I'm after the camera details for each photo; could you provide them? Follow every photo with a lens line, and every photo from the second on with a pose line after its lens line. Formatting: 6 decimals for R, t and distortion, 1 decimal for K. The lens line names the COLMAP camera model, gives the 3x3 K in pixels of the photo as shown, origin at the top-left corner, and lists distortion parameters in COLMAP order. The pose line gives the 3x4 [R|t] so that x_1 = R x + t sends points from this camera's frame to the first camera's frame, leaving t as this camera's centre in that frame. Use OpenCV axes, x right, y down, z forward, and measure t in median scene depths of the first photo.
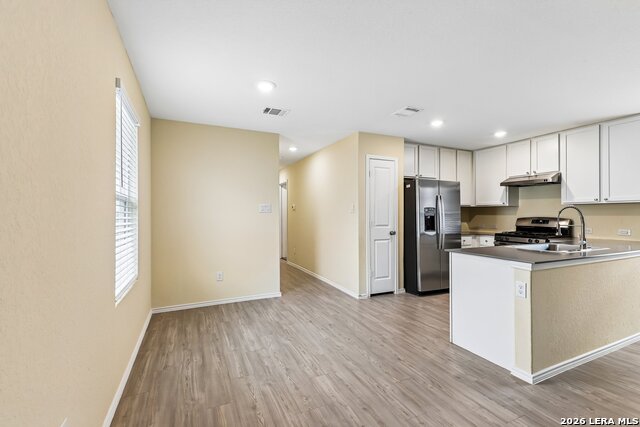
lens RADIAL K [[288.3, 0, 322.2], [0, 288.3, 212.2], [0, 0, 1]] dist [0.017781, -0.004779]
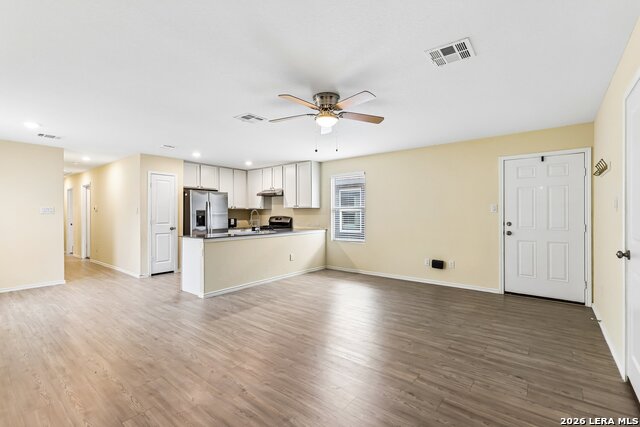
lens RADIAL K [[288.3, 0, 322.5], [0, 288.3, 212.7], [0, 0, 1]] dist [0.017781, -0.004779]
pose [[0.893913, -0.001260, 0.448240, 0.275093], [0.000855, 0.999999, 0.001106, -0.004367], [-0.448241, -0.000605, 0.893913, -0.575923]]
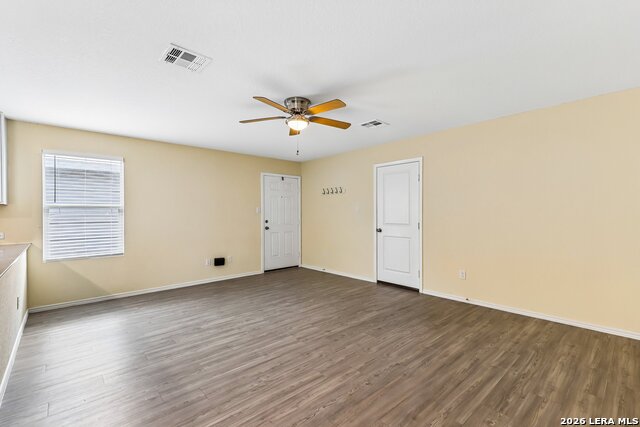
lens RADIAL K [[288.3, 0, 323.2], [0, 288.3, 211.8], [0, 0, 1]] dist [0.017781, -0.004779]
pose [[-0.298443, 0.006136, 0.954408, -0.116173], [0.000853, 0.999981, -0.006162, -0.001959], [-0.954427, -0.001025, -0.298442, 0.208151]]
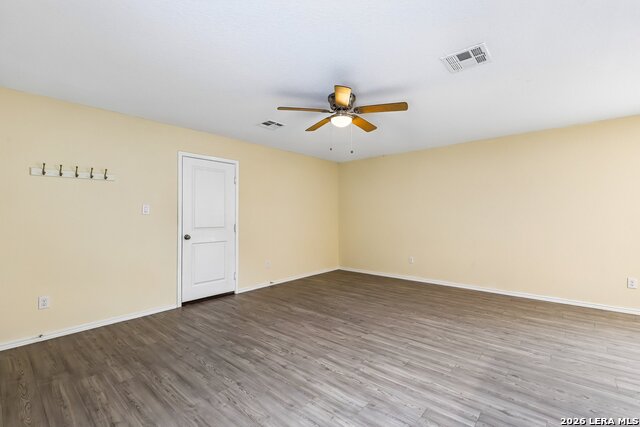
lens RADIAL K [[288.3, 0, 322.7], [0, 288.3, 214.6], [0, 0, 1]] dist [0.017781, -0.004779]
pose [[-0.911530, 0.000172, -0.411234, 0.929654], [0.004584, 0.999942, -0.009744, 0.005271], [0.411209, -0.010767, -0.911478, 0.662741]]
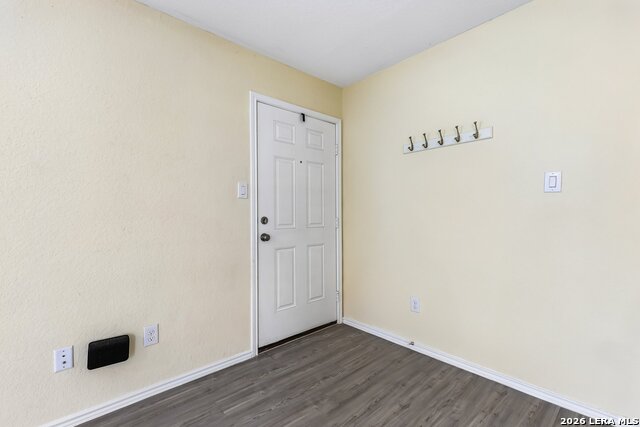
lens RADIAL K [[288.3, 0, 324.1], [0, 288.3, 213.8], [0, 0, 1]] dist [0.017781, -0.004779]
pose [[-0.304266, 0.001255, 0.952586, 0.762850], [-0.000178, 0.999999, -0.001374, 0.025369], [-0.952587, -0.000588, -0.304265, 0.108834]]
